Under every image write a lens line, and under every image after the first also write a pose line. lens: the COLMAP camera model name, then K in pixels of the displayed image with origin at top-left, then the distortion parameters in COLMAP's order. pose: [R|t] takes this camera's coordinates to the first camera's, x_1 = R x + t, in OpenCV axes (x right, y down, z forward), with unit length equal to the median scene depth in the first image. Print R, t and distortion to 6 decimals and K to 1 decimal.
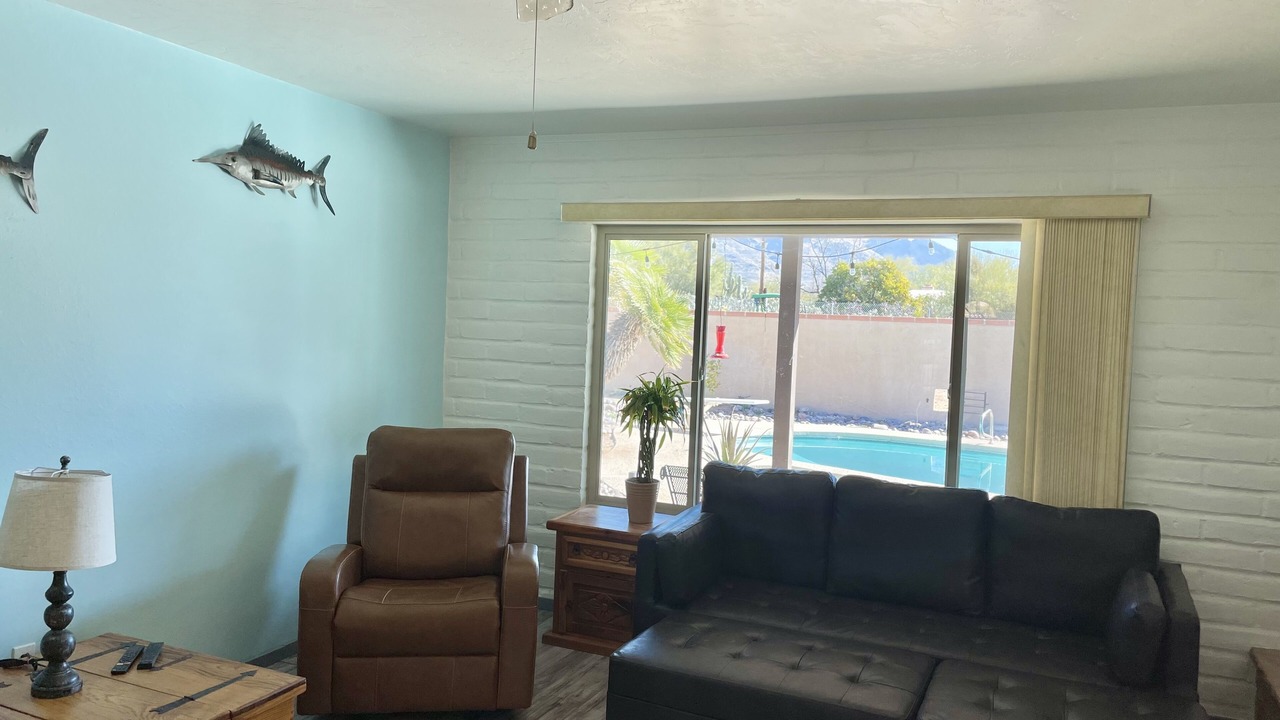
lens RADIAL K [[963.4, 0, 643.7], [0, 963.4, 350.9], [0, 0, 1]] dist [-0.001243, -0.011494]
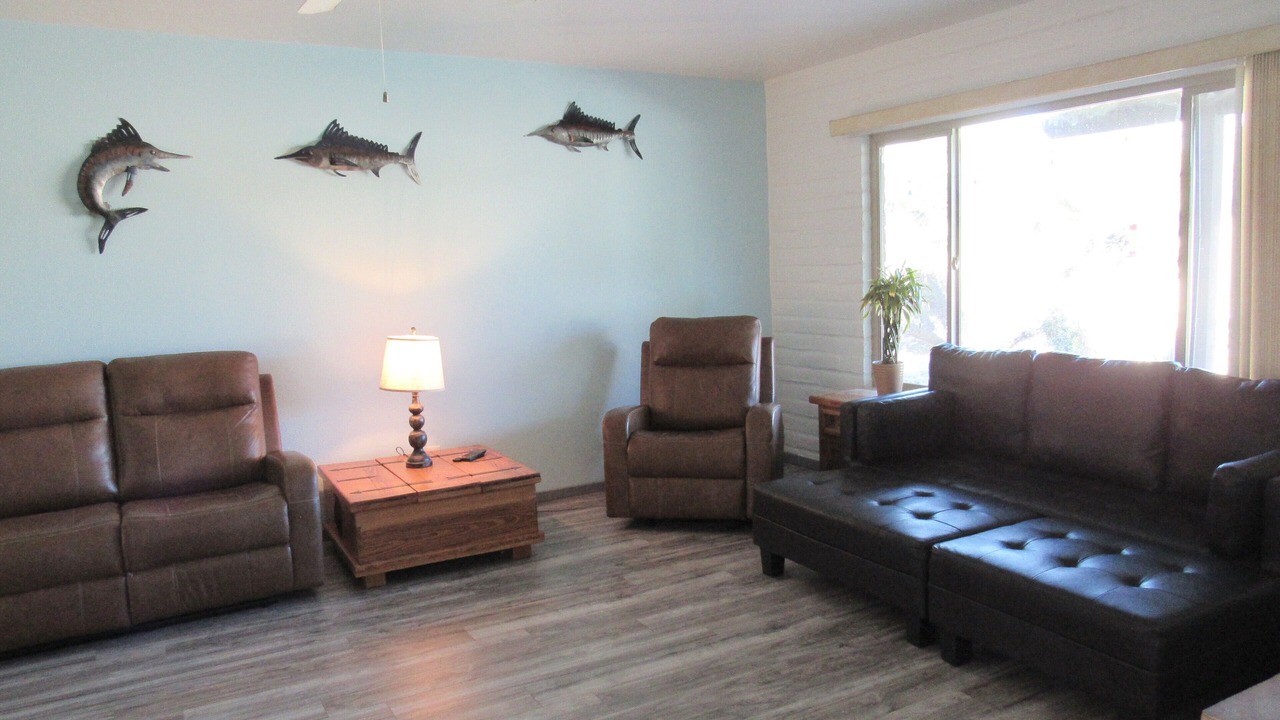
lens RADIAL K [[963.4, 0, 646.4], [0, 963.4, 363.6], [0, 0, 1]] dist [-0.001243, -0.011494]
pose [[0.785712, -0.003308, -0.618584, 0.521016], [0.048781, 0.997203, 0.056629, 0.065823], [0.616666, -0.074669, 0.783676, -0.054571]]
